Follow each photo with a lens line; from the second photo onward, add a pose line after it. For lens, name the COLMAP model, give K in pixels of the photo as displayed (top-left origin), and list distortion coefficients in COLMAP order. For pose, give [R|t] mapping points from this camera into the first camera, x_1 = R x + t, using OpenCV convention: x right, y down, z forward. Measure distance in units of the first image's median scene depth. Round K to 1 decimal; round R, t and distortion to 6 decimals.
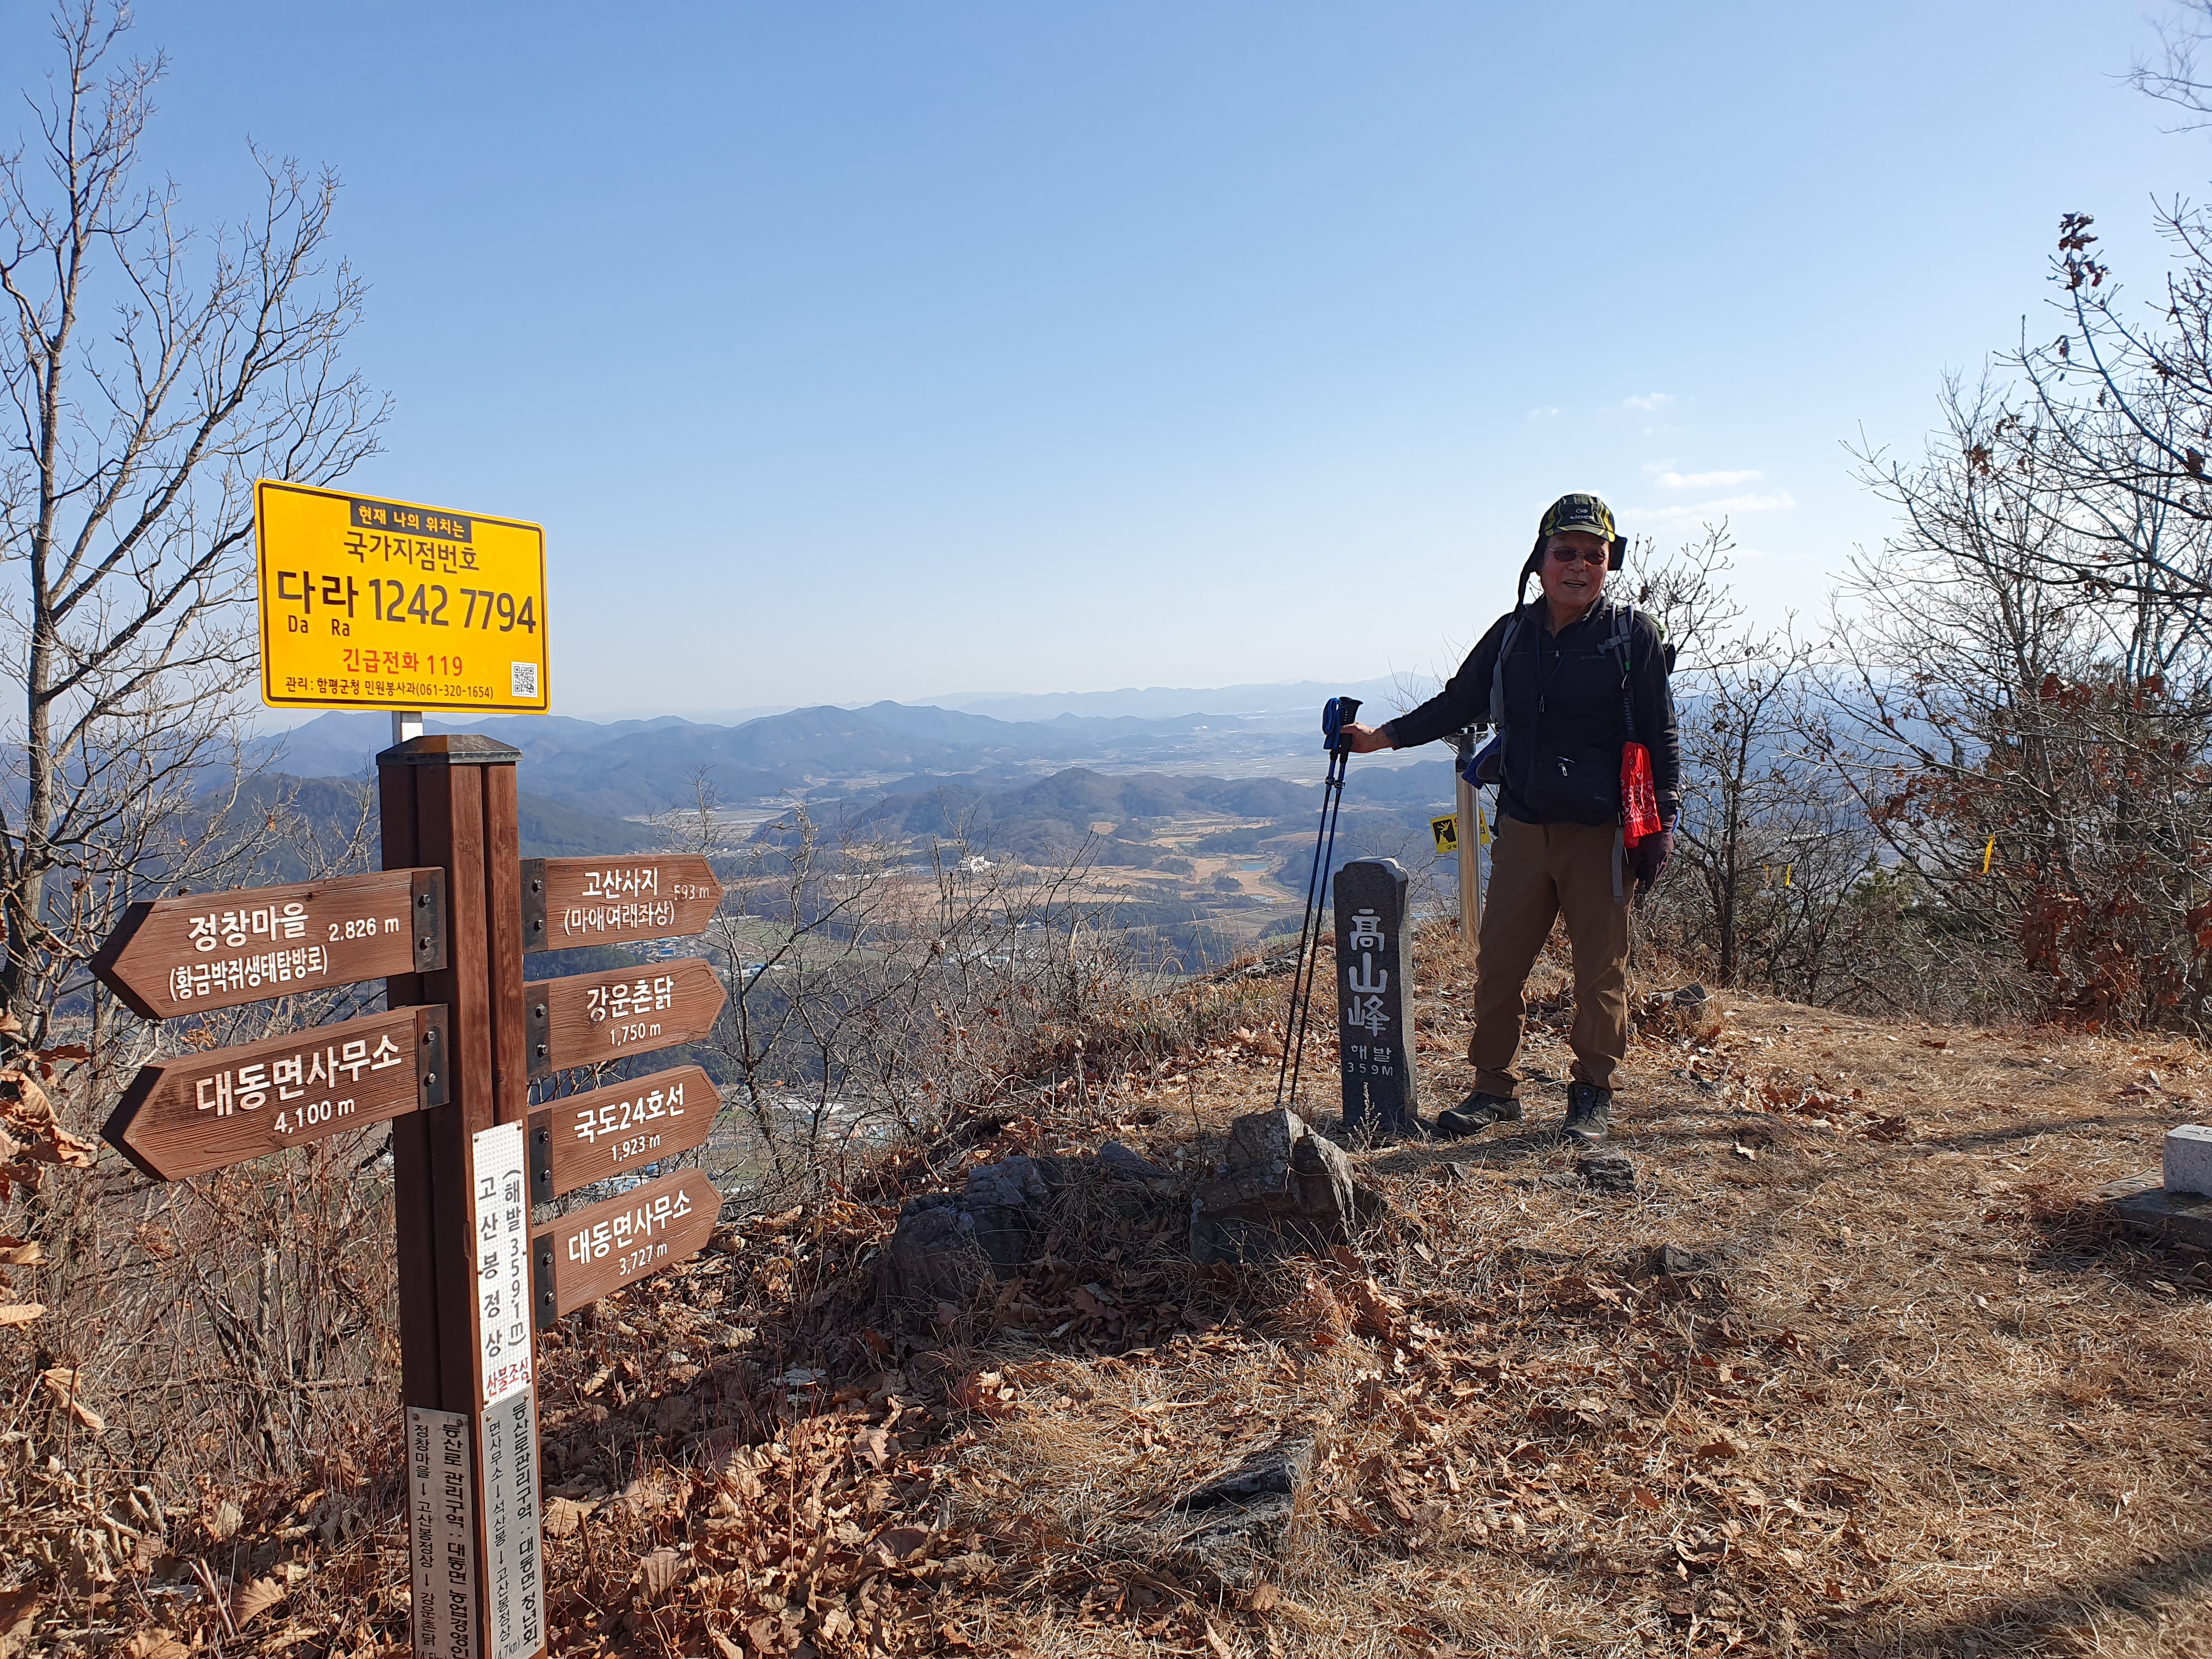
lens RADIAL K [[1677.1, 0, 1068.0], [0, 1677.1, 877.7], [0, 0, 1]] dist [0.036034, -0.004498]
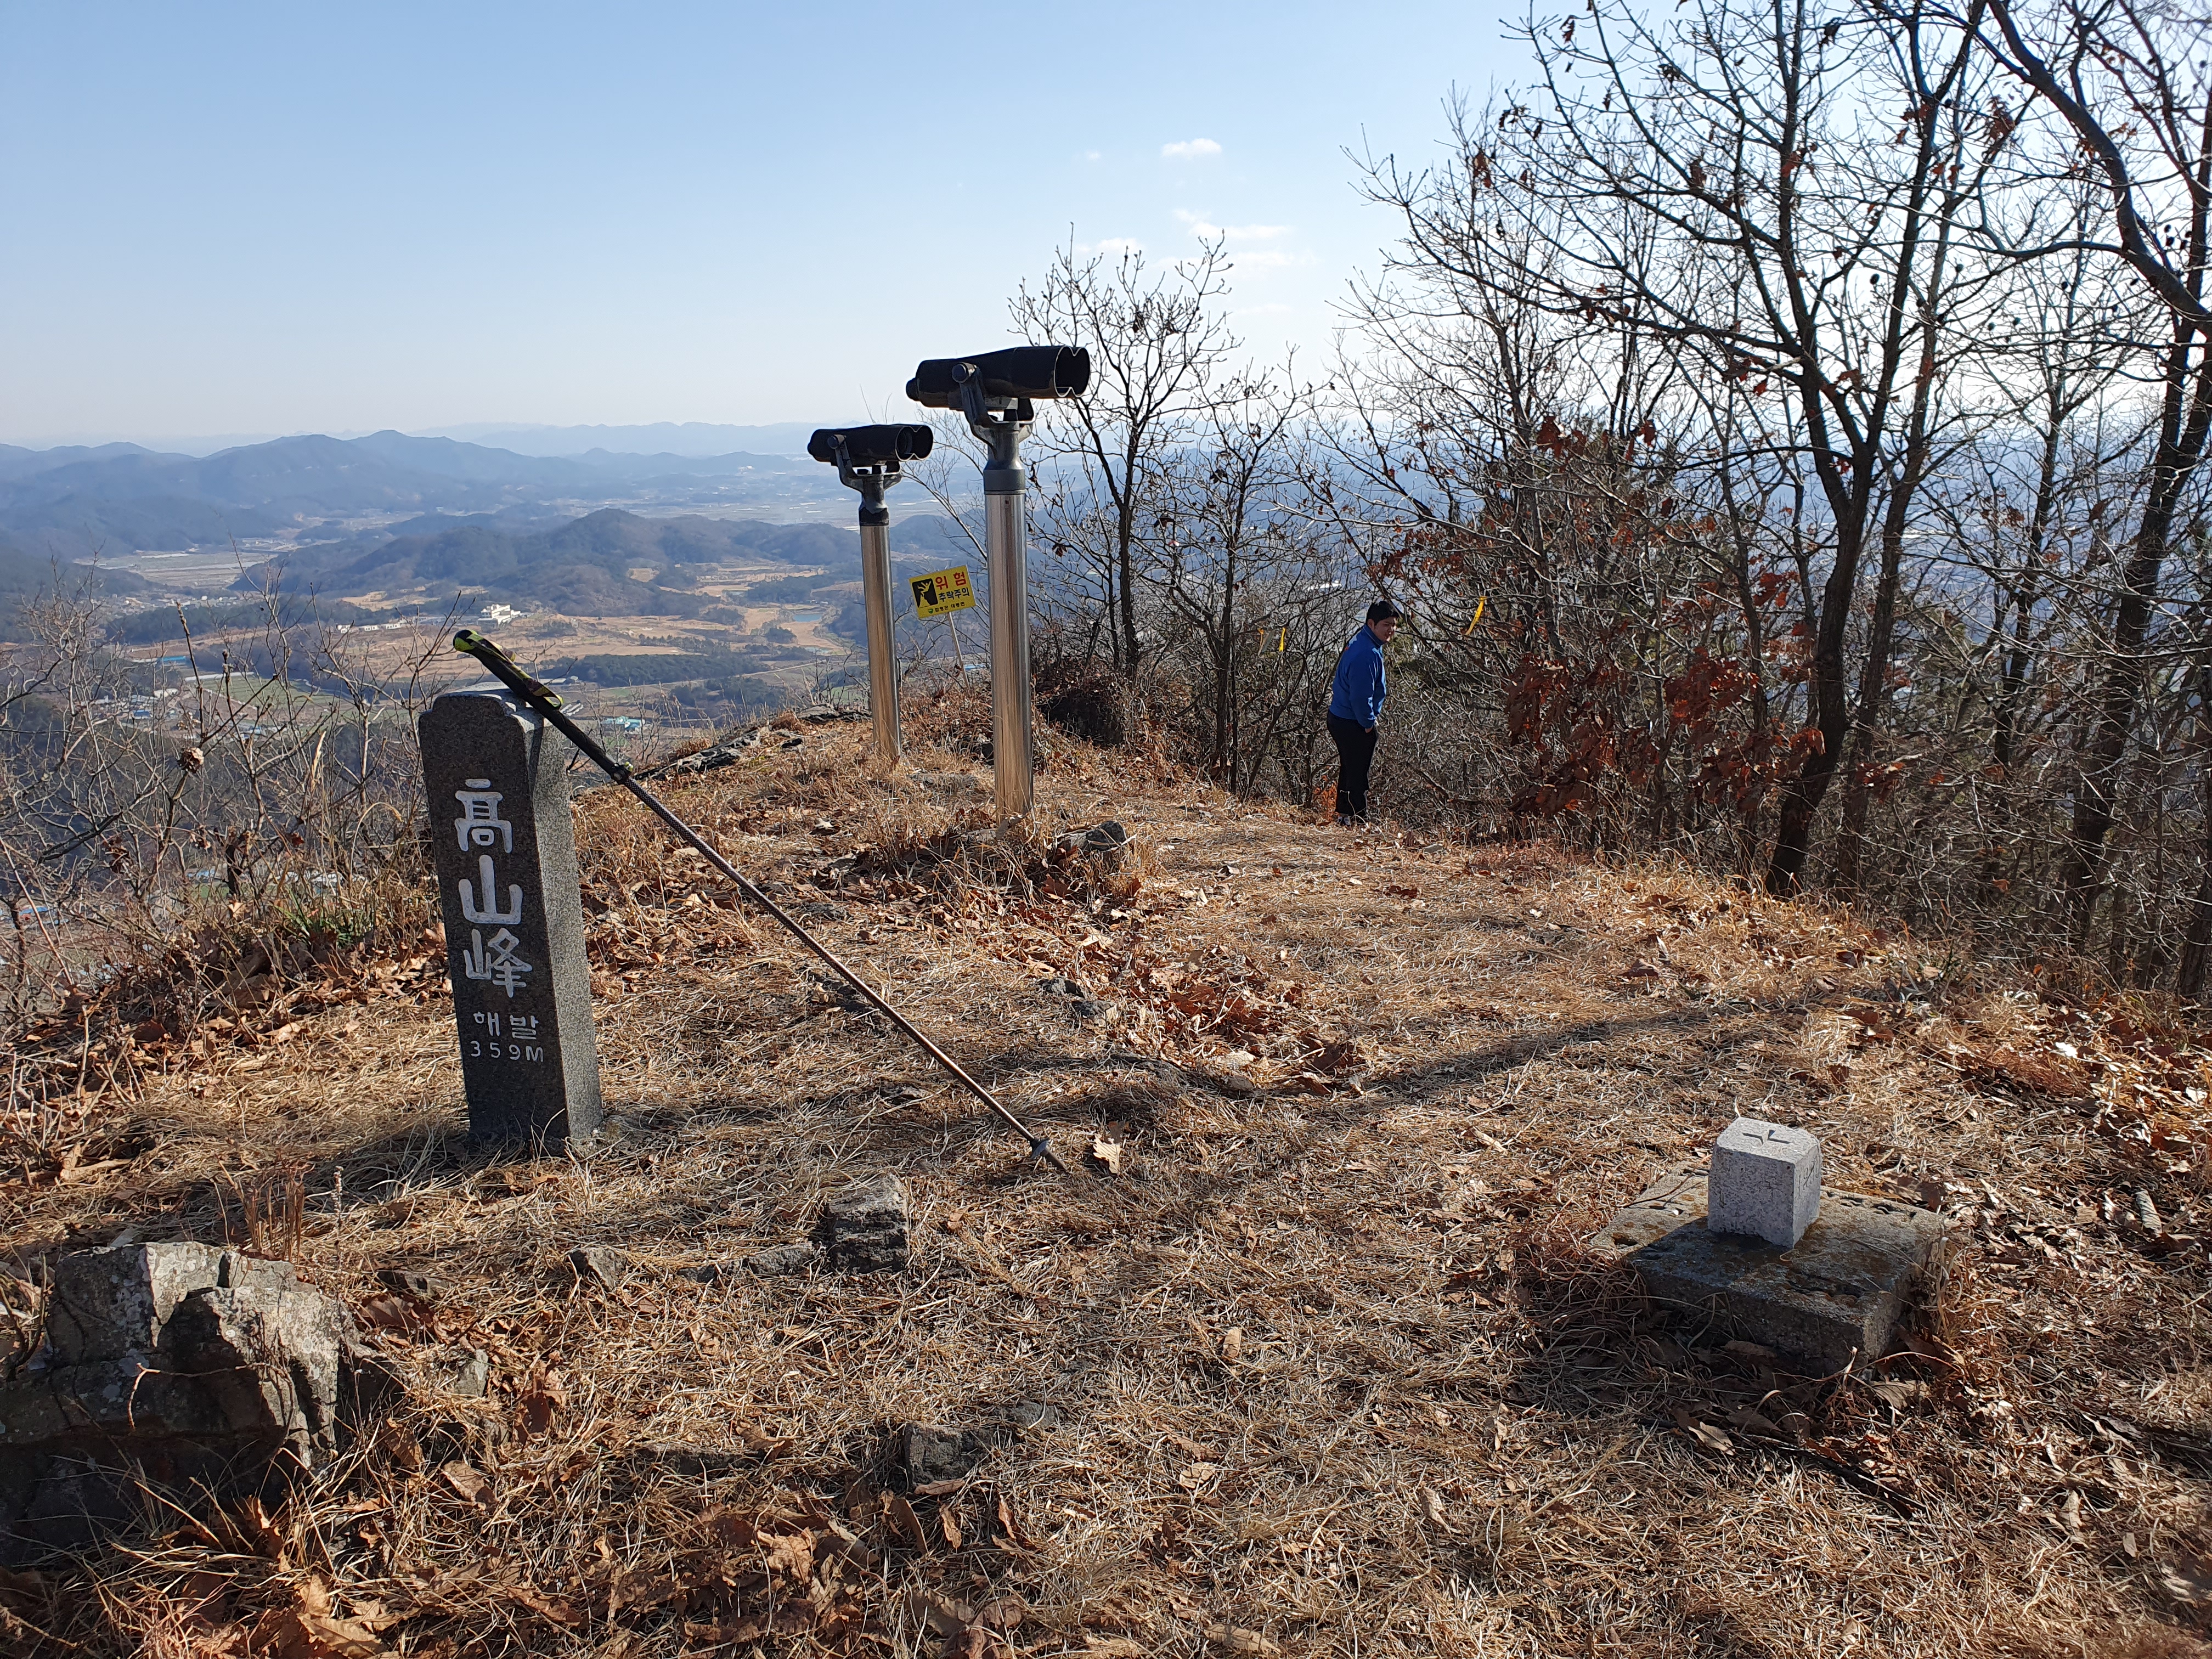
lens RADIAL K [[1678.1, 0, 1007.9], [0, 1678.1, 828.0], [0, 0, 1]] dist [0.177239, -0.415290]
pose [[0.973887, -0.030402, 0.224989, 0.086424], [0.003642, 0.992958, 0.118413, -0.012136], [-0.227005, -0.114502, 0.967139, 0.157512]]
